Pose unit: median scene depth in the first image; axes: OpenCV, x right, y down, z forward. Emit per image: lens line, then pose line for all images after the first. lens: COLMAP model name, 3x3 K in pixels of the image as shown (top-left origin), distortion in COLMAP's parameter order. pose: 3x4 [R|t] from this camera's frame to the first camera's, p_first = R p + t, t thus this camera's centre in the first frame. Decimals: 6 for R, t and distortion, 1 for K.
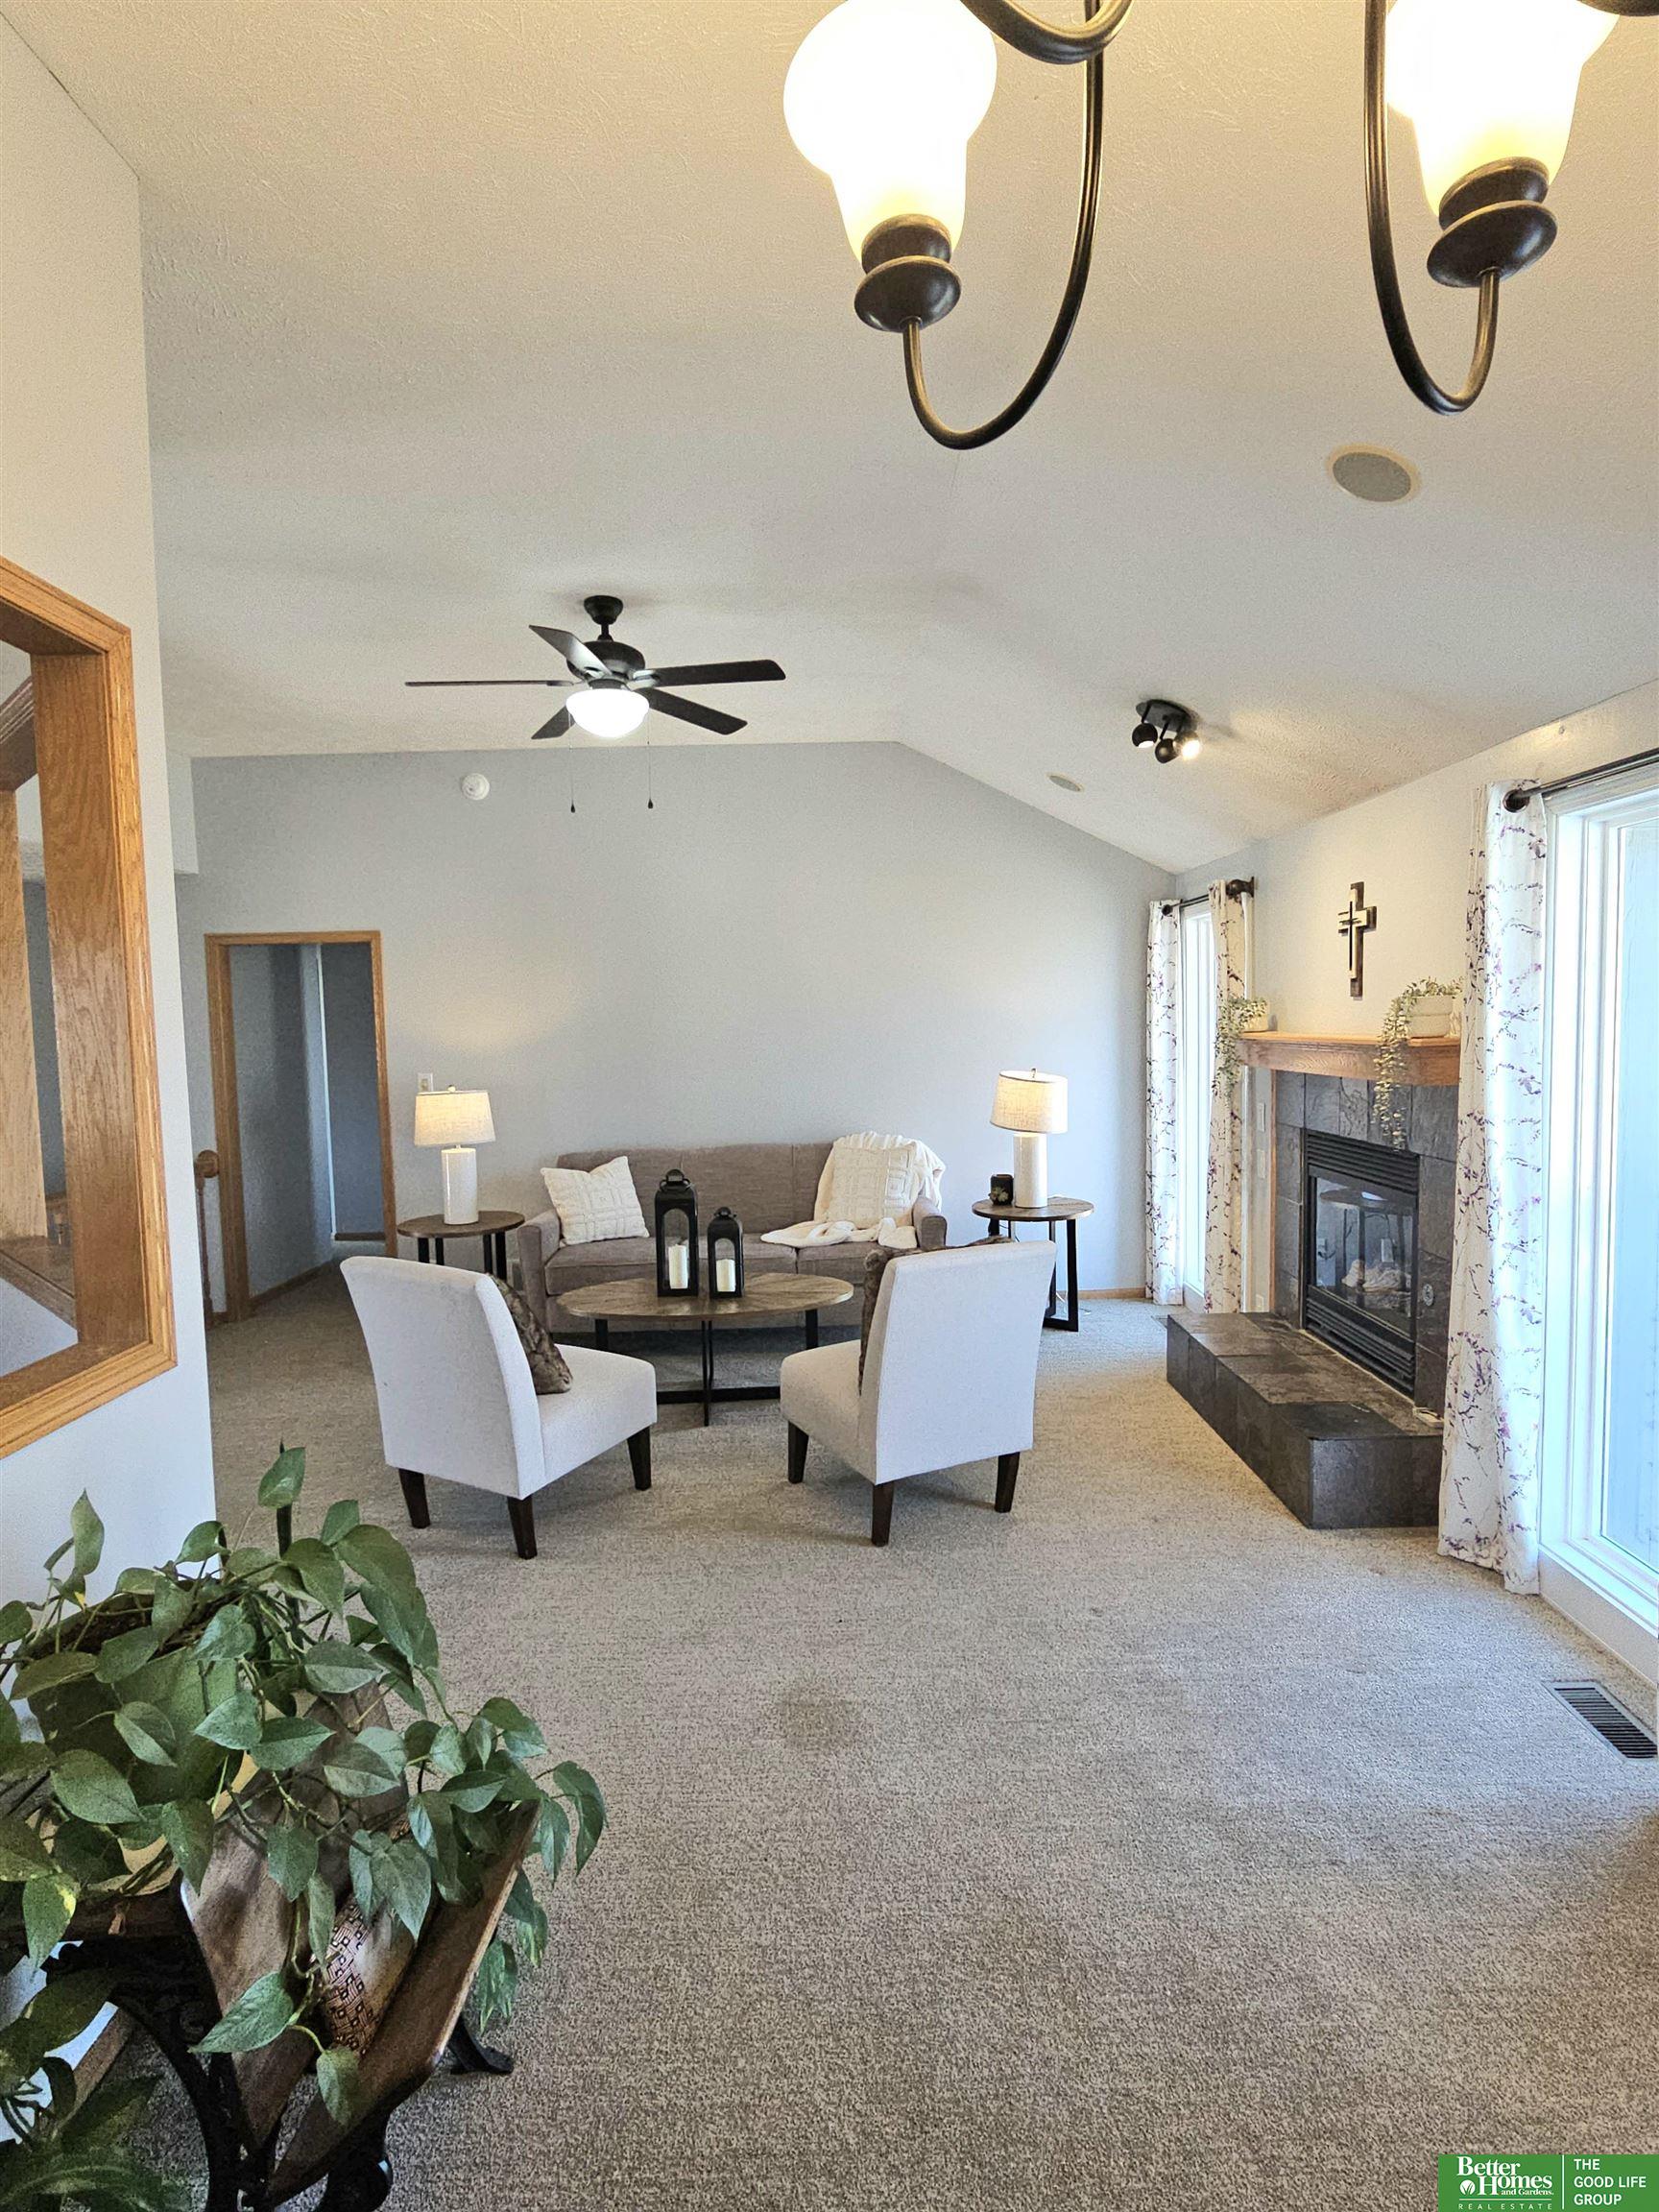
lens RADIAL K [[1159.4, 0, 846.1], [0, 1159.4, 1100.1], [0, 0, 1]] dist [-0.000989, 0.002609]
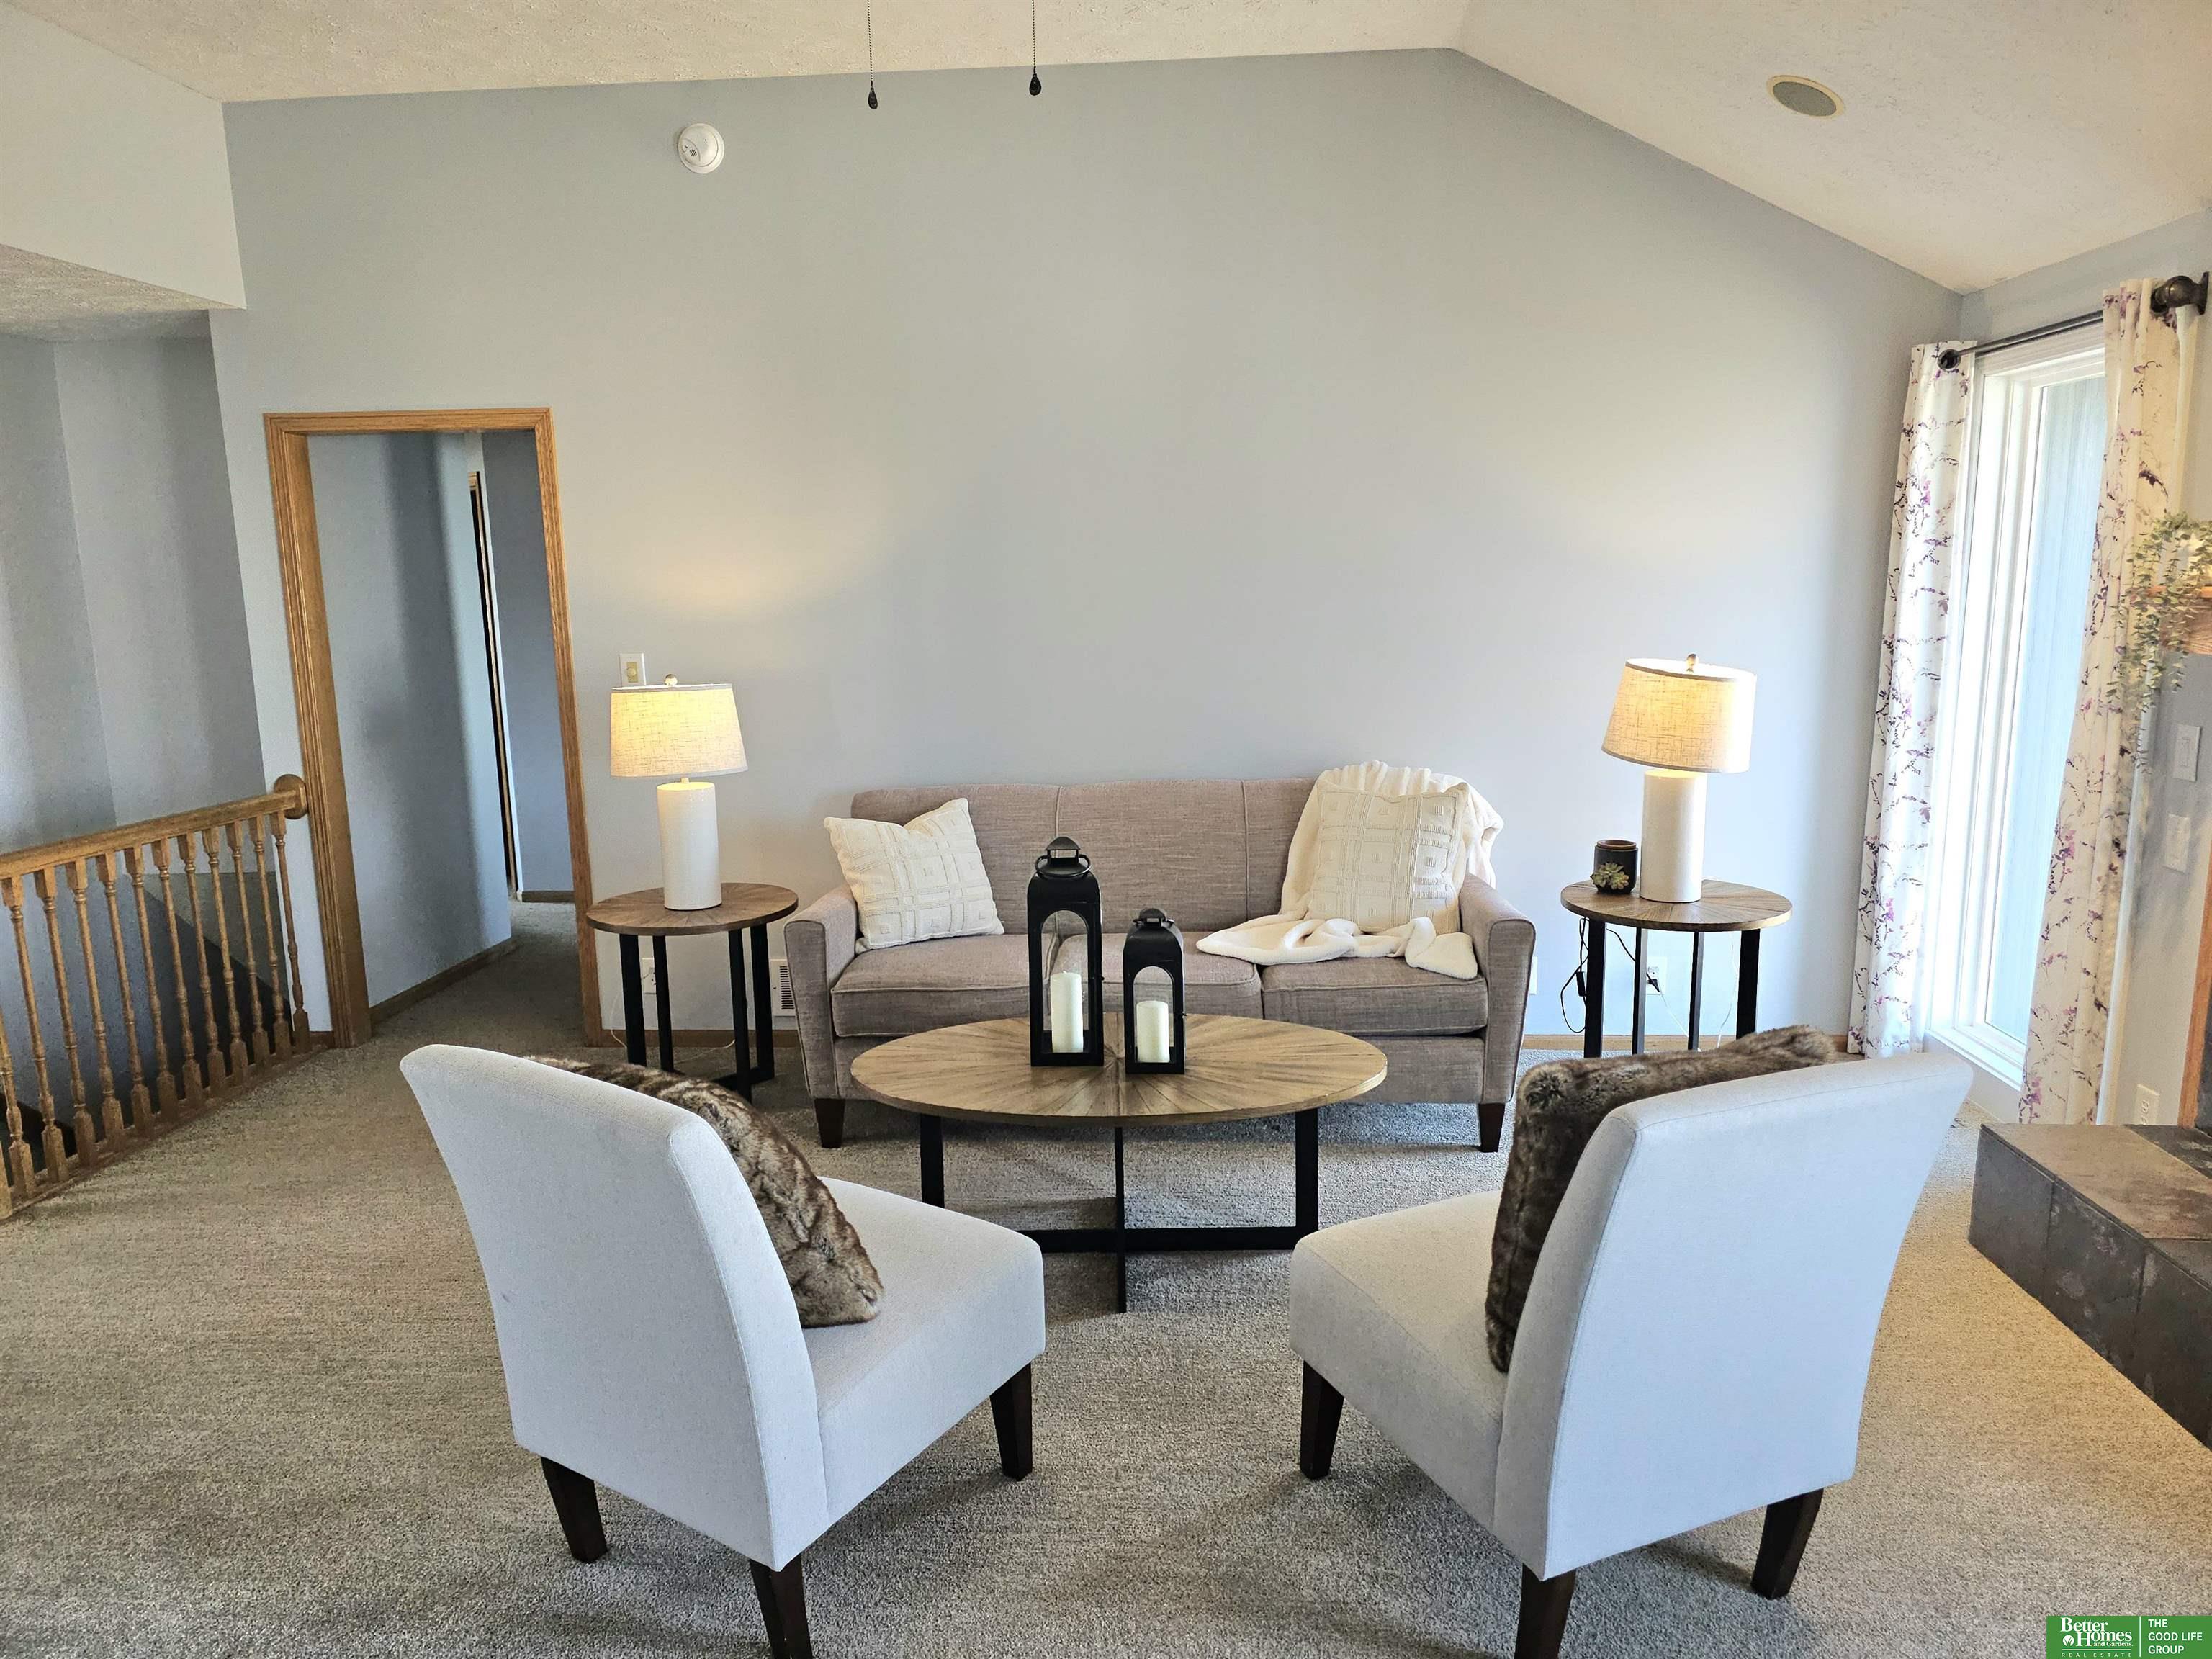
lens RADIAL K [[1531.1, 0, 1120.0], [0, 1531.1, 852.2], [0, 0, 1]] dist [0.042975, -0.010852]
pose [[0.997376, 0.017496, -0.070254, -0.059462], [-0.009851, 0.994133, 0.107719, -0.010124], [0.071727, -0.106745, 0.991696, 0.242982]]
